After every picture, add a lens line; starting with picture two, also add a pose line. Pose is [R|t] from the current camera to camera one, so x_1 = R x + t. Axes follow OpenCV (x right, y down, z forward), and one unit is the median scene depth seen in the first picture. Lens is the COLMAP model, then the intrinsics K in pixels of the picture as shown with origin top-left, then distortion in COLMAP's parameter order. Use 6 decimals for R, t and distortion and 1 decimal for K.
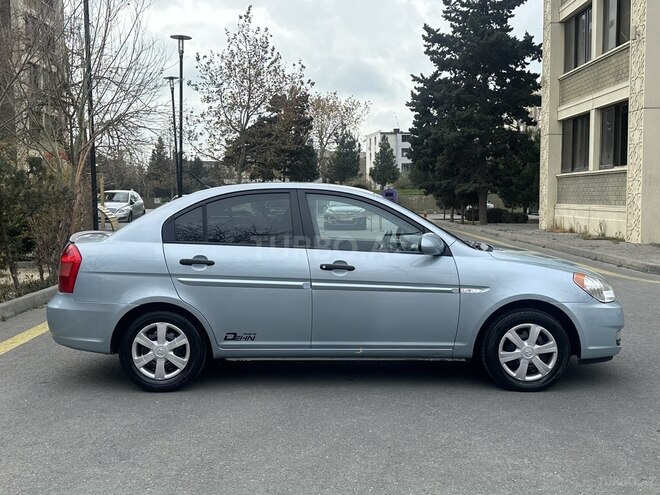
lens RADIAL K [[716.8, 0, 314.8], [0, 716.8, 247.2], [0, 0, 1]] dist [0.155598, -0.297702]
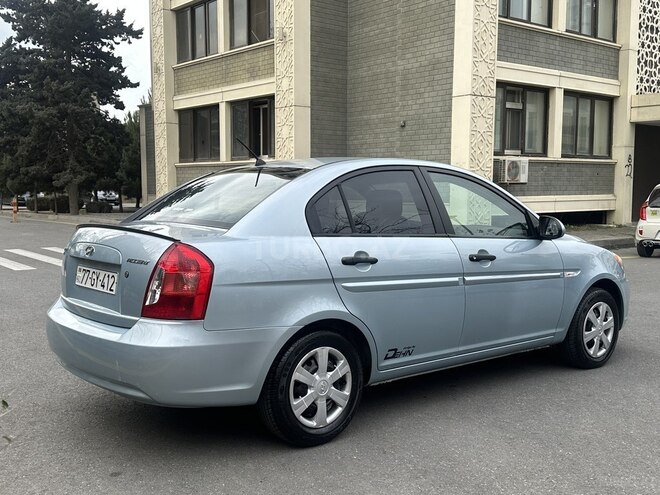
lens RADIAL K [[716.8, 0, 314.8], [0, 716.8, 247.2], [0, 0, 1]] dist [0.155598, -0.297702]
pose [[0.767181, -0.043939, 0.639924, -0.665713], [0.036004, 0.999028, 0.025433, -0.013470], [-0.640419, 0.003528, 0.768017, 0.451581]]
